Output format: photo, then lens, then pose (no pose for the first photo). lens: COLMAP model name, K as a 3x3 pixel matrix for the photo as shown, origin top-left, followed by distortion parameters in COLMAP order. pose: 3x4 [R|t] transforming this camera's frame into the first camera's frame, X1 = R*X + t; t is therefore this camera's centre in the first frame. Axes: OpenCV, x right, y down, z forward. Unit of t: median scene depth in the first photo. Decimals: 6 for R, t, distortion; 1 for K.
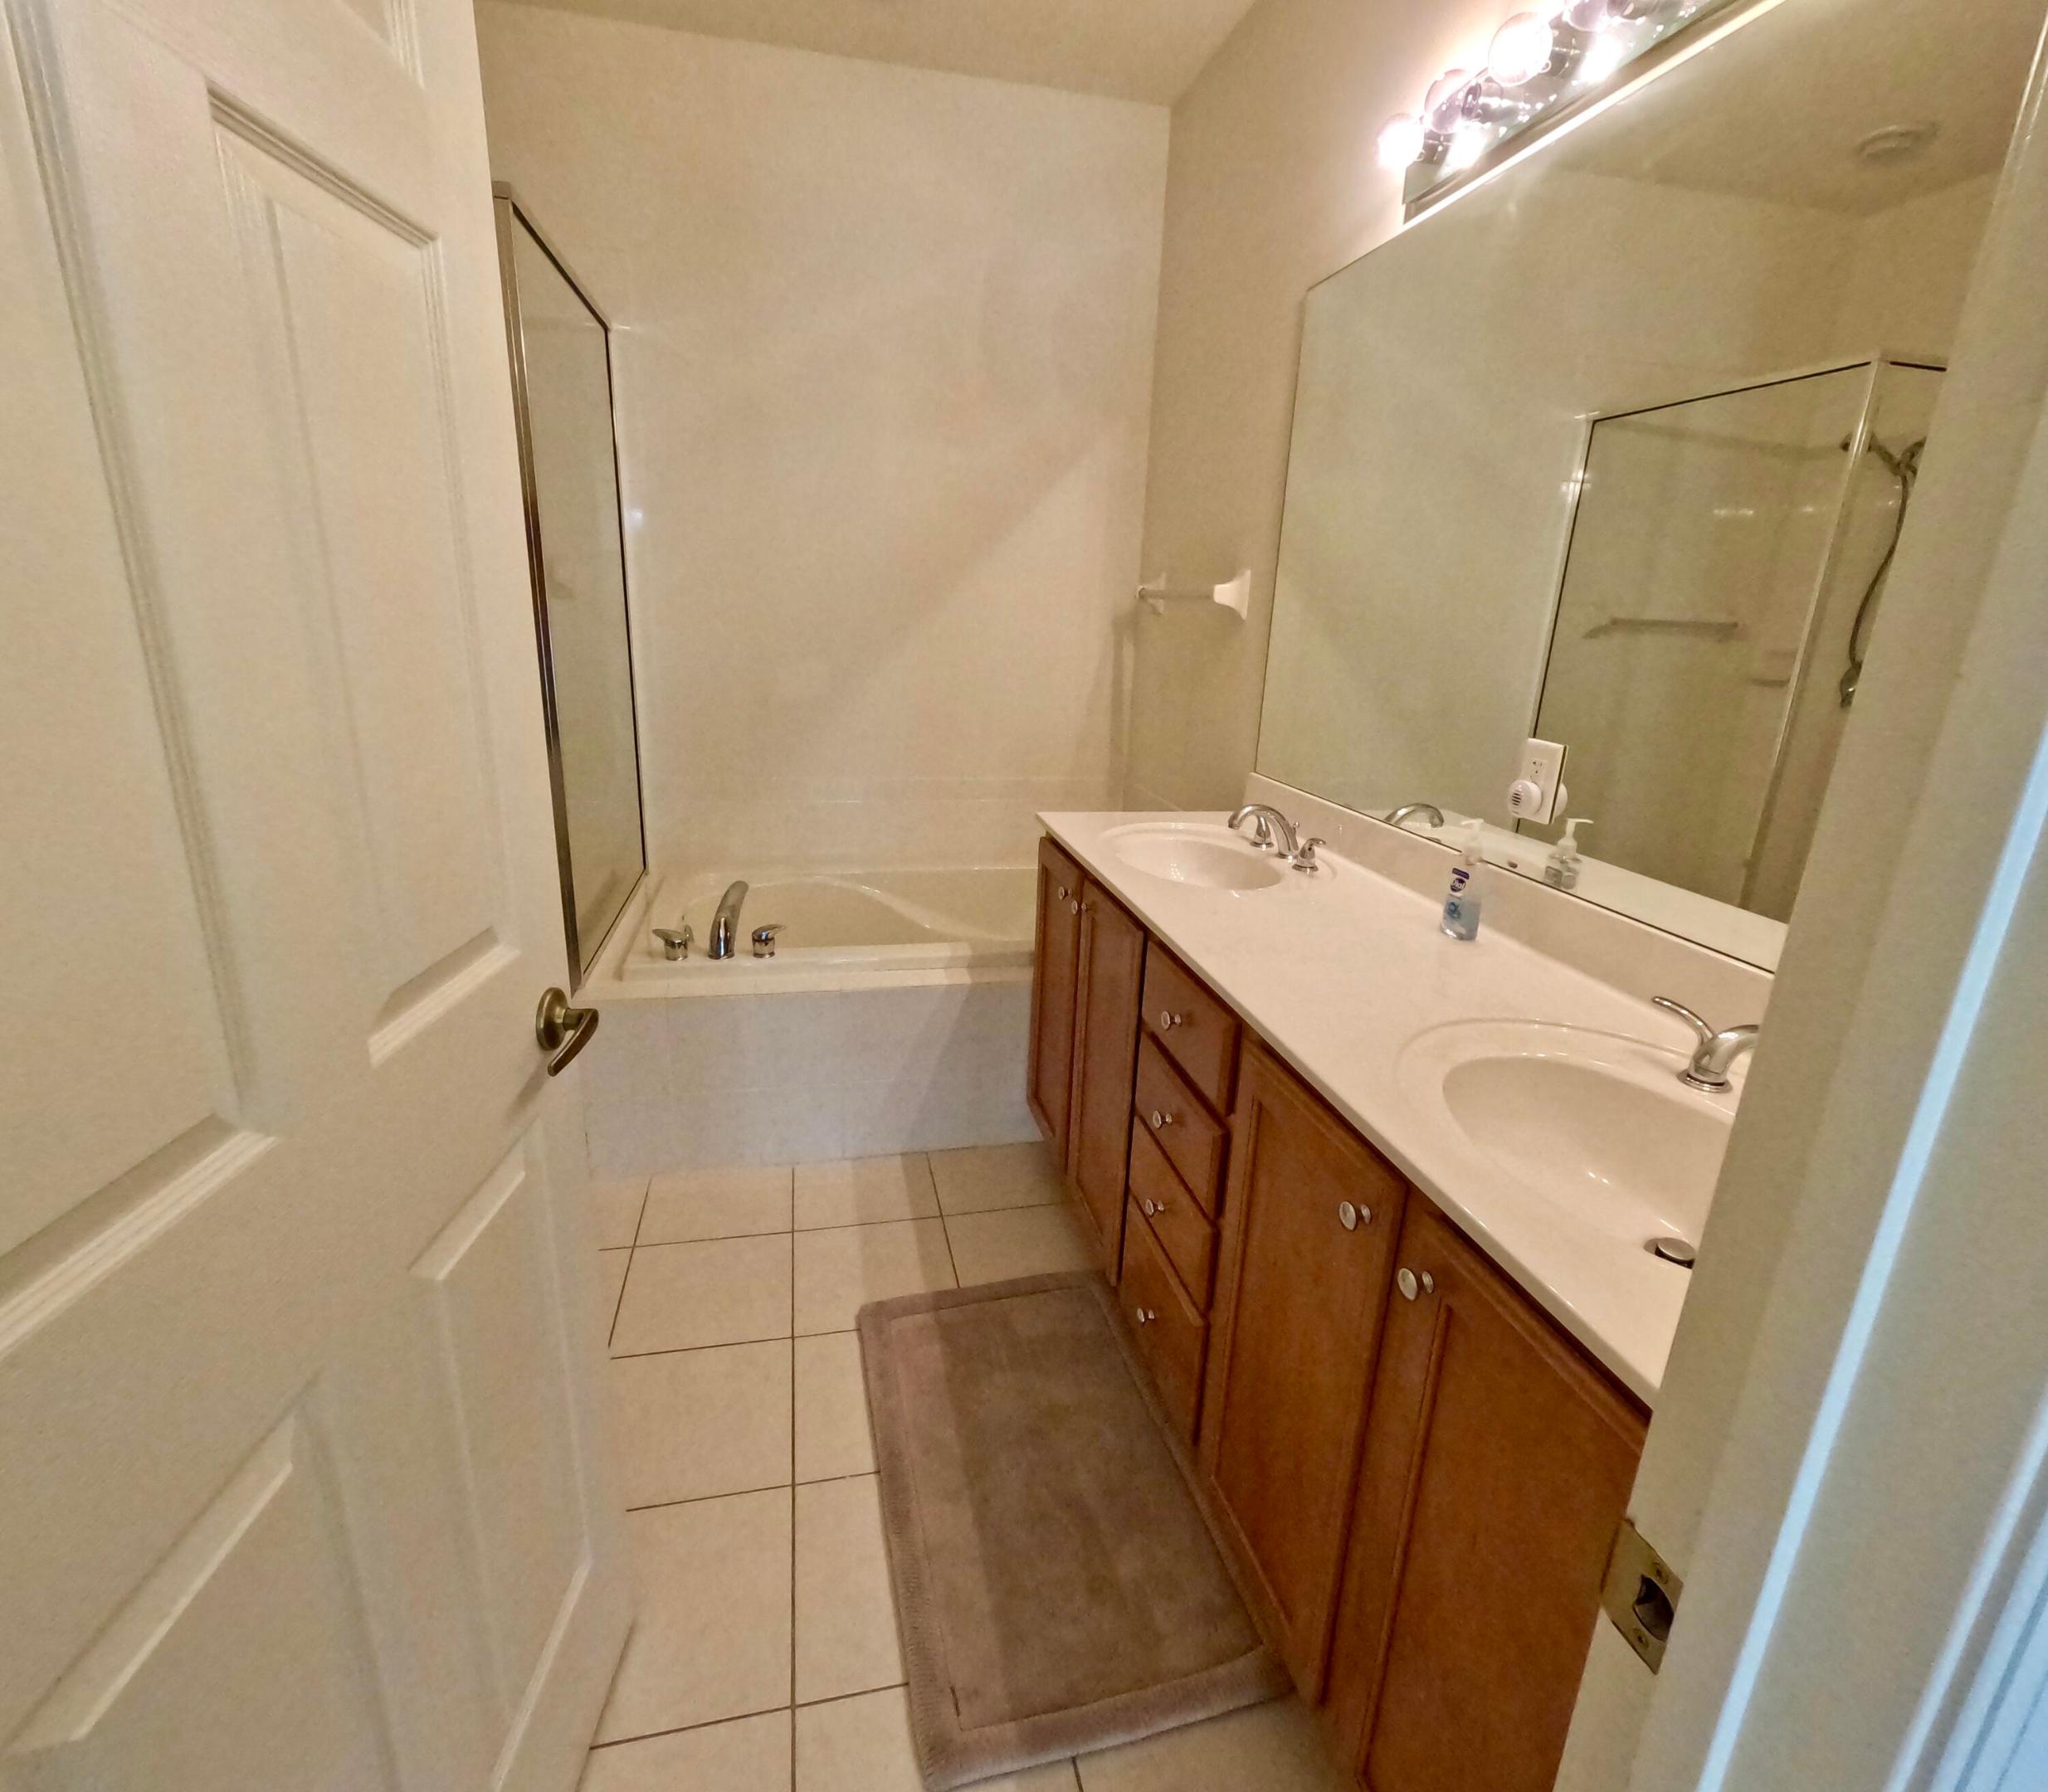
lens RADIAL K [[981.0, 0, 1024.0], [0, 981.0, 896.0], [0, 0, 1]] dist [0.002434, 0.000784]
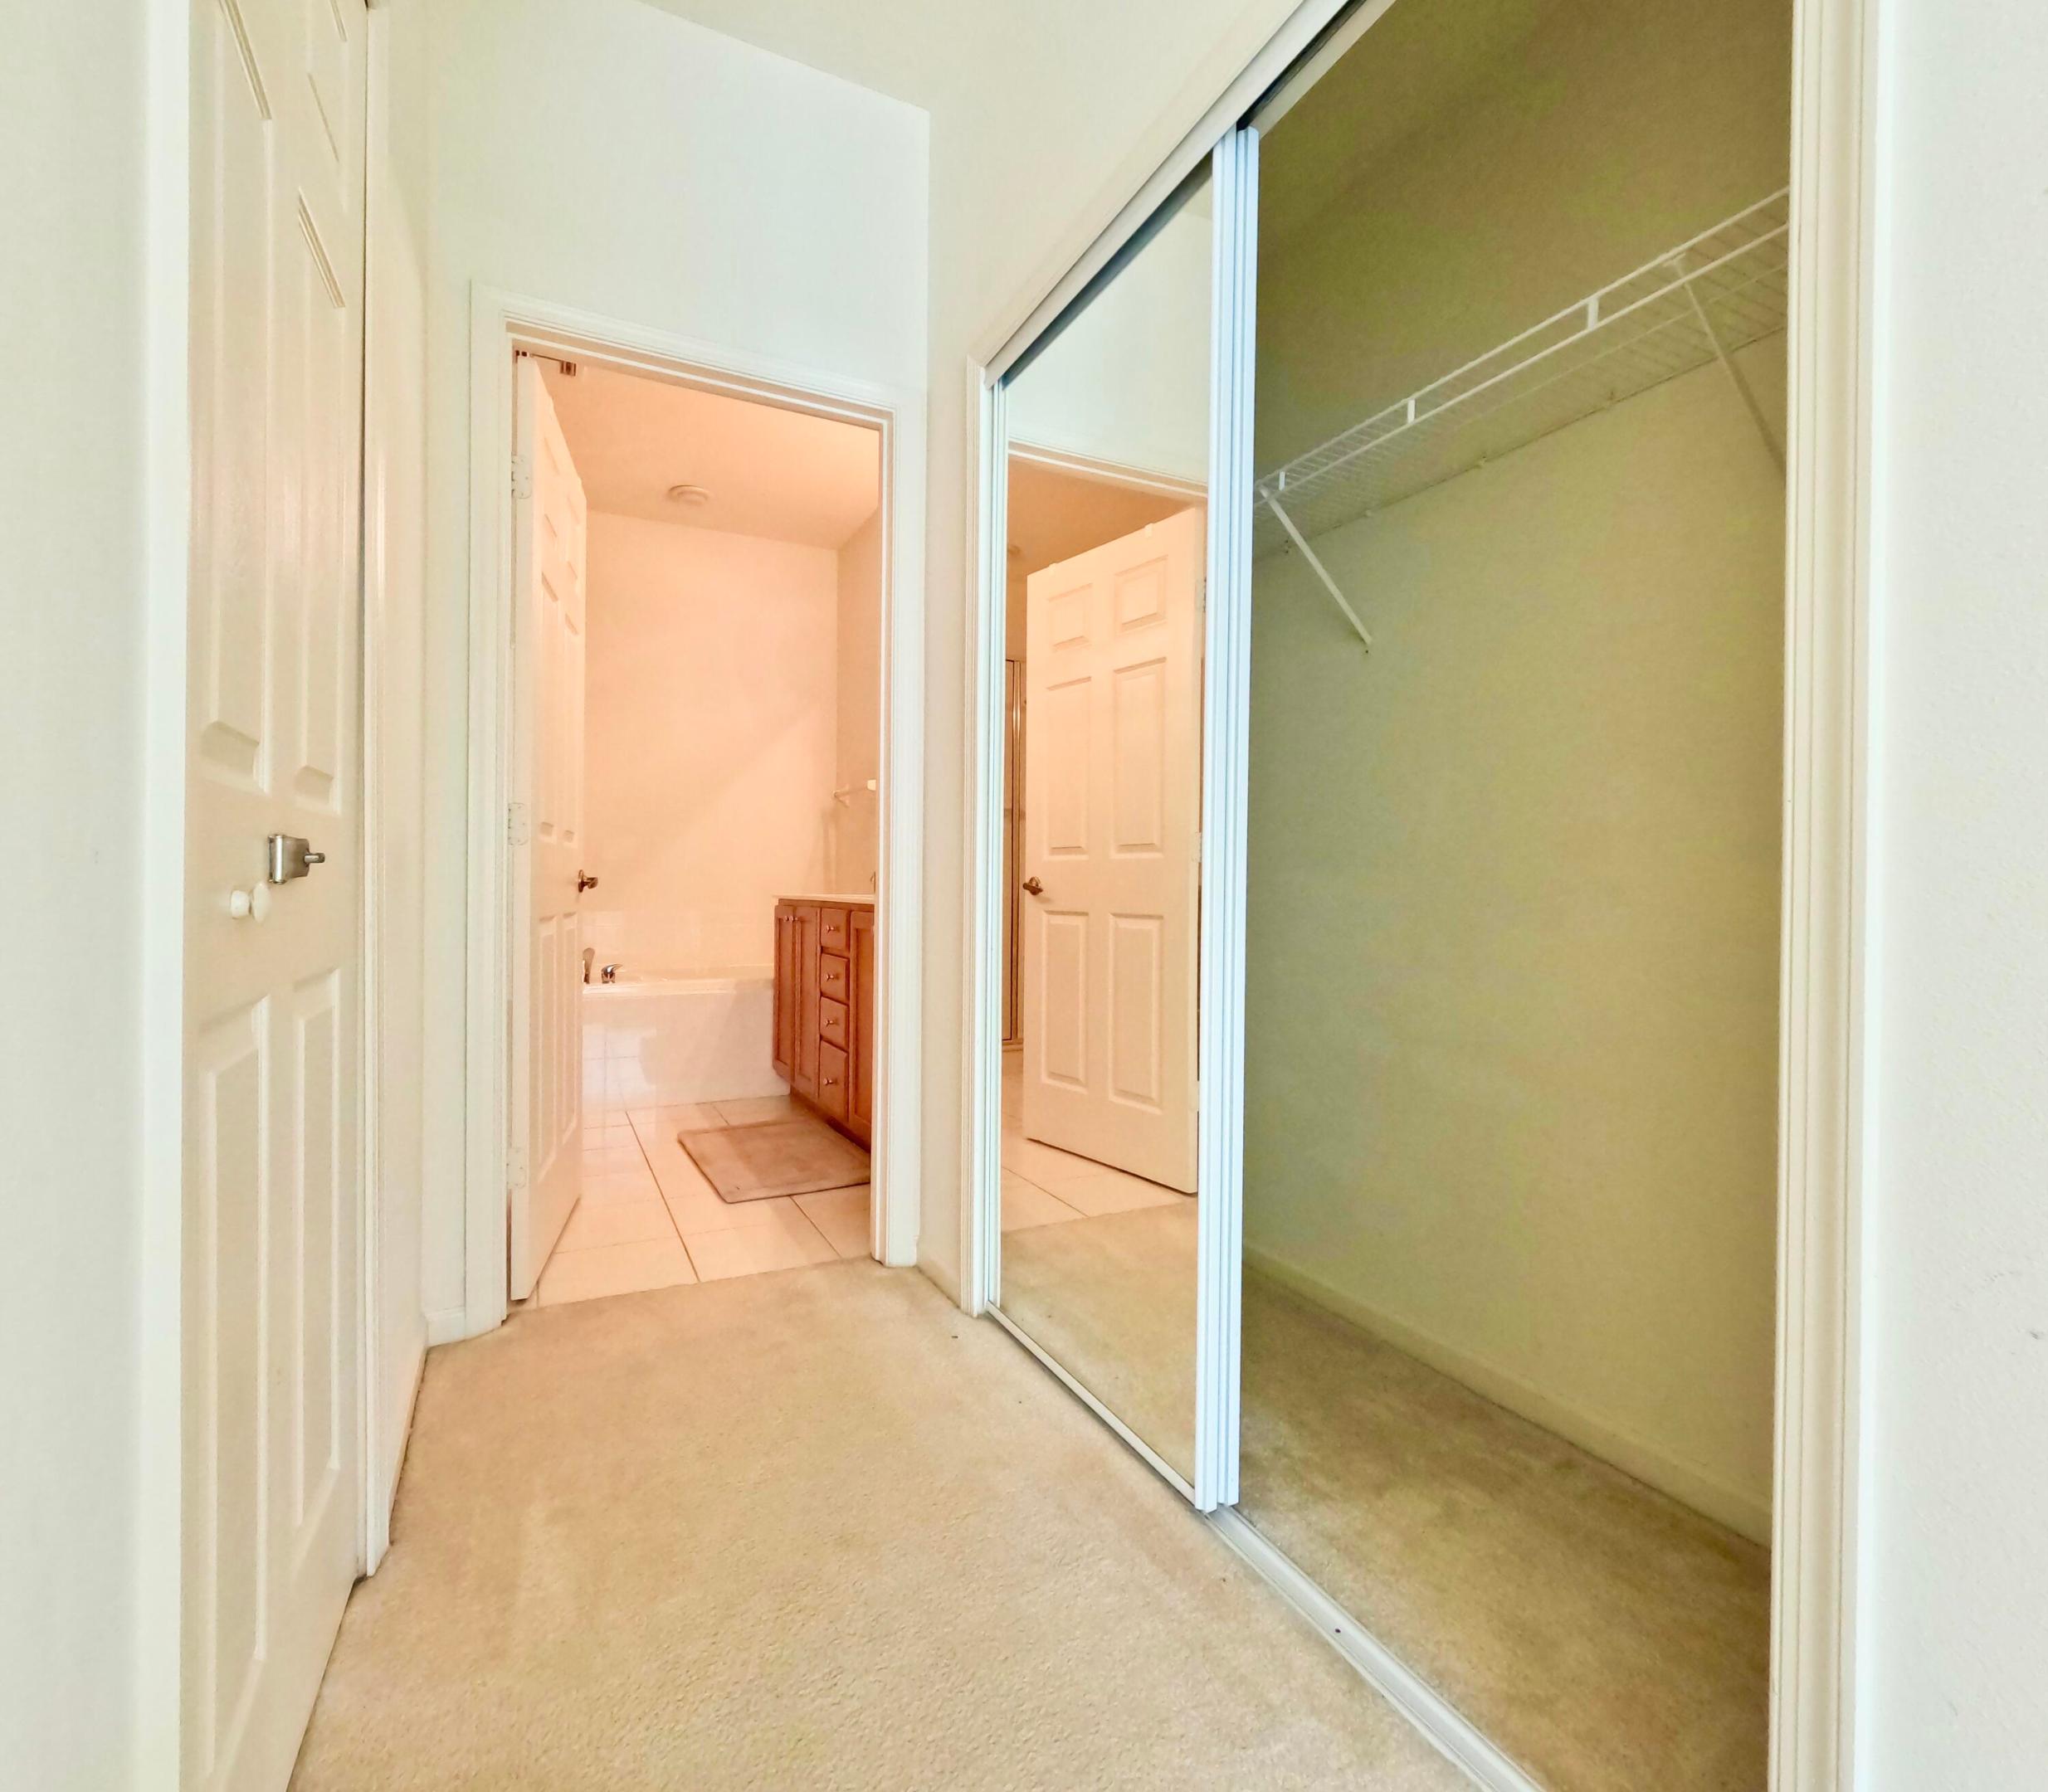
lens RADIAL K [[981.0, 0, 1024.0], [0, 981.0, 896.0], [0, 0, 1]] dist [0.002434, 0.000784]
pose [[0.969432, -0.030610, 0.243442, 0.021180], [0.095241, 0.961334, -0.258391, 0.416632], [-0.226119, 0.273679, 0.934864, -0.776519]]
